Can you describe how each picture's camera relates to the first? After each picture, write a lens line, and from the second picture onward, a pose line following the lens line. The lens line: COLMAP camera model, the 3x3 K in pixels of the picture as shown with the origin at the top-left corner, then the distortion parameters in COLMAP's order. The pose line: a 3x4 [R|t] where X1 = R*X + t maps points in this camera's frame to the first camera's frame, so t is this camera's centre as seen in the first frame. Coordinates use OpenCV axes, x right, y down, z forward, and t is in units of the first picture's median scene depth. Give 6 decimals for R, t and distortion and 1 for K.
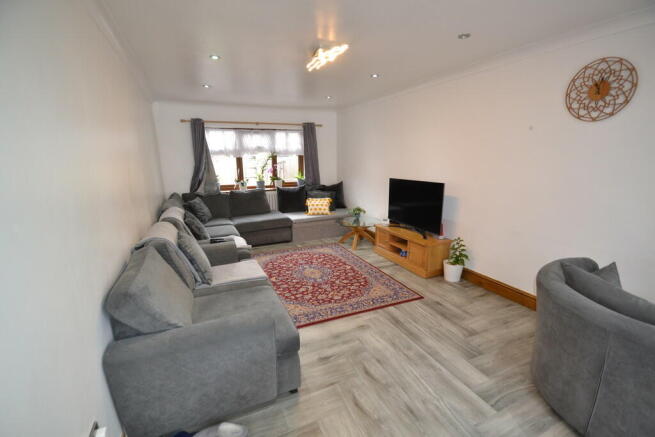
lens RADIAL K [[291.8, 0, 325.3], [0, 291.8, 228.5], [0, 0, 1]] dist [0.004385, 0.000184]
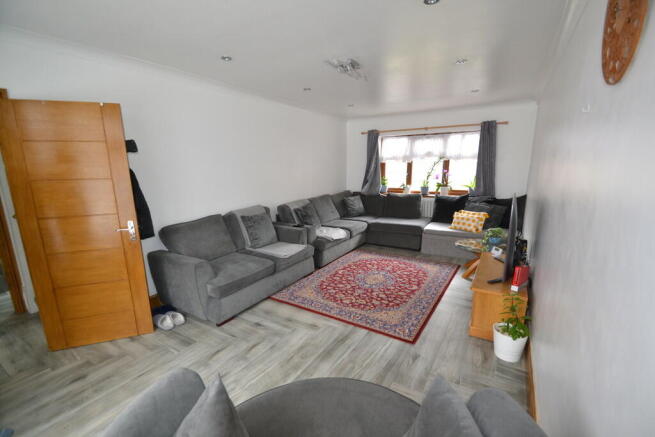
lens RADIAL K [[291.8, 0, 325.3], [0, 291.8, 228.5], [0, 0, 1]] dist [0.004385, 0.000184]
pose [[0.560396, 0.183941, -0.807541, 0.555215], [-0.193392, 0.977134, 0.088366, -0.062753], [0.805330, 0.106652, 0.583155, 0.230783]]
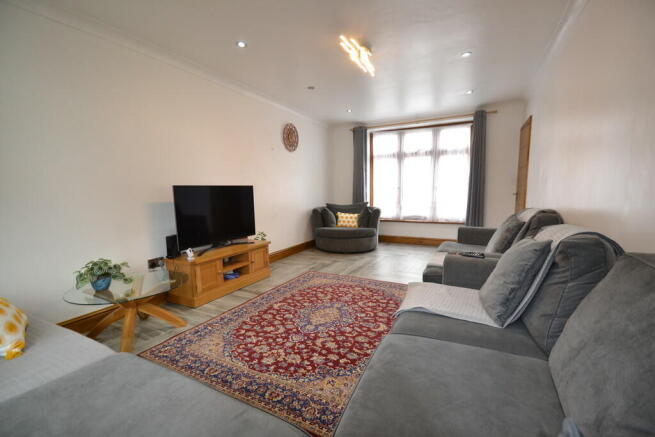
lens RADIAL K [[291.8, 0, 325.3], [0, 291.8, 228.5], [0, 0, 1]] dist [0.004385, 0.000184]
pose [[-0.626814, -0.080180, 0.775033, -0.477866], [0.211954, 0.939636, 0.268628, -0.186987], [-0.749787, 0.332650, -0.571982, 1.151217]]
